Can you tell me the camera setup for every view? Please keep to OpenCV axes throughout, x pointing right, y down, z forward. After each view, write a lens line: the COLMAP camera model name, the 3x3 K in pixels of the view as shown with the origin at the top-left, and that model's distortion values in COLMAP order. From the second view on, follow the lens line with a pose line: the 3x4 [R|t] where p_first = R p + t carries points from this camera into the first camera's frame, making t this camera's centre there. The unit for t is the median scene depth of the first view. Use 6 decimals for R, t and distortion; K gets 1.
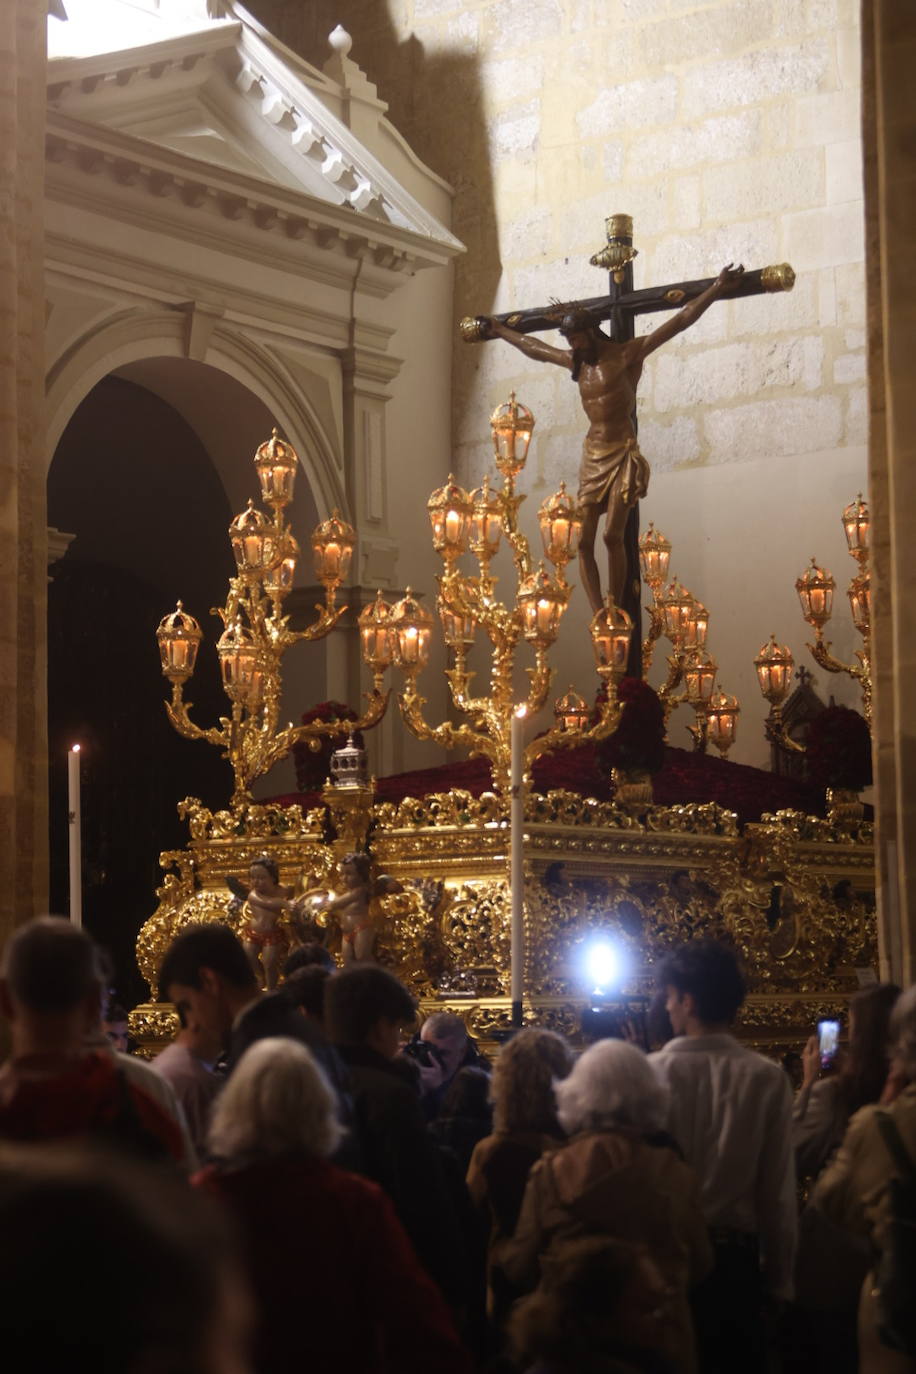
lens RADIAL K [[2833.4, 0, 458.0], [0, 2833.4, 687.0], [0, 0, 1]] dist [0.015503, 0.041550]
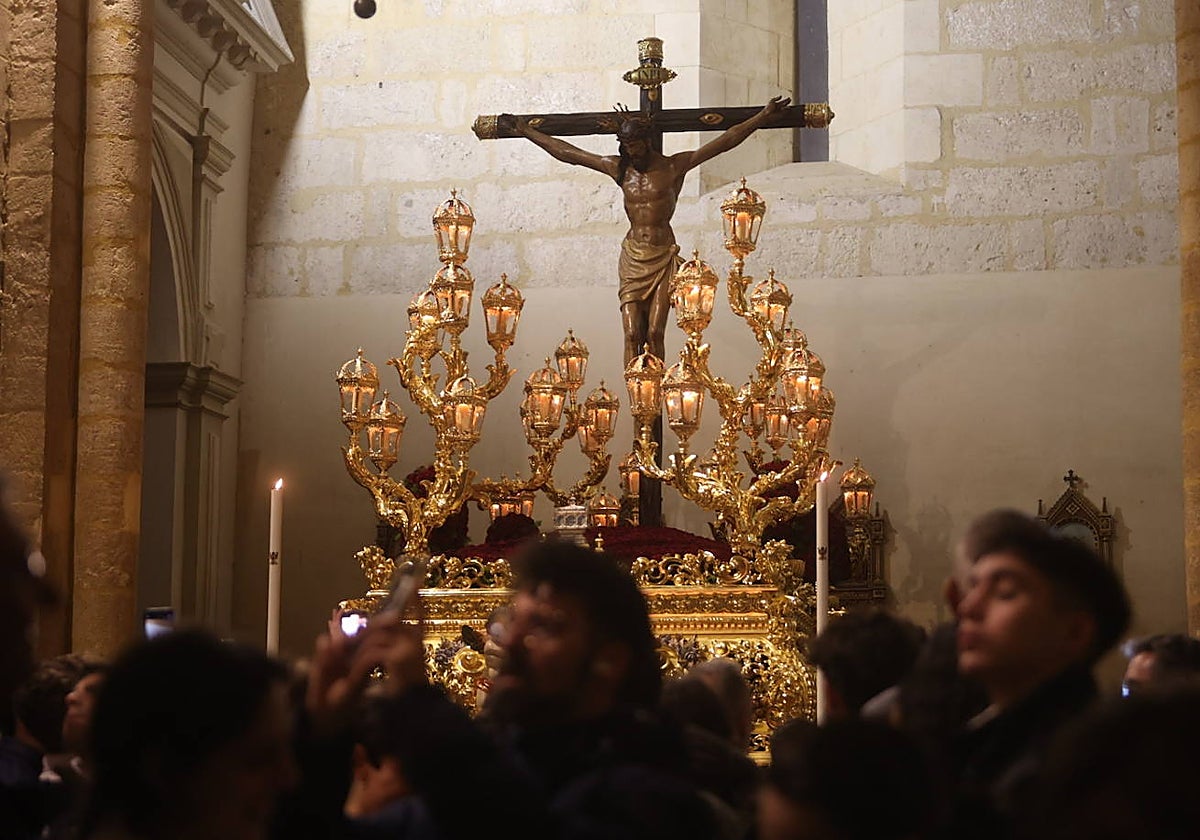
lens RADIAL K [[2459.3, 0, 600.0], [0, 2459.3, 420.0], [0, 0, 1]] dist [-0.004137, 0.054494]
pose [[0.897445, 0.088050, 0.432250, -0.376033], [-0.063524, 0.995460, -0.070887, 0.048212], [-0.436529, 0.036159, 0.898963, 0.186491]]
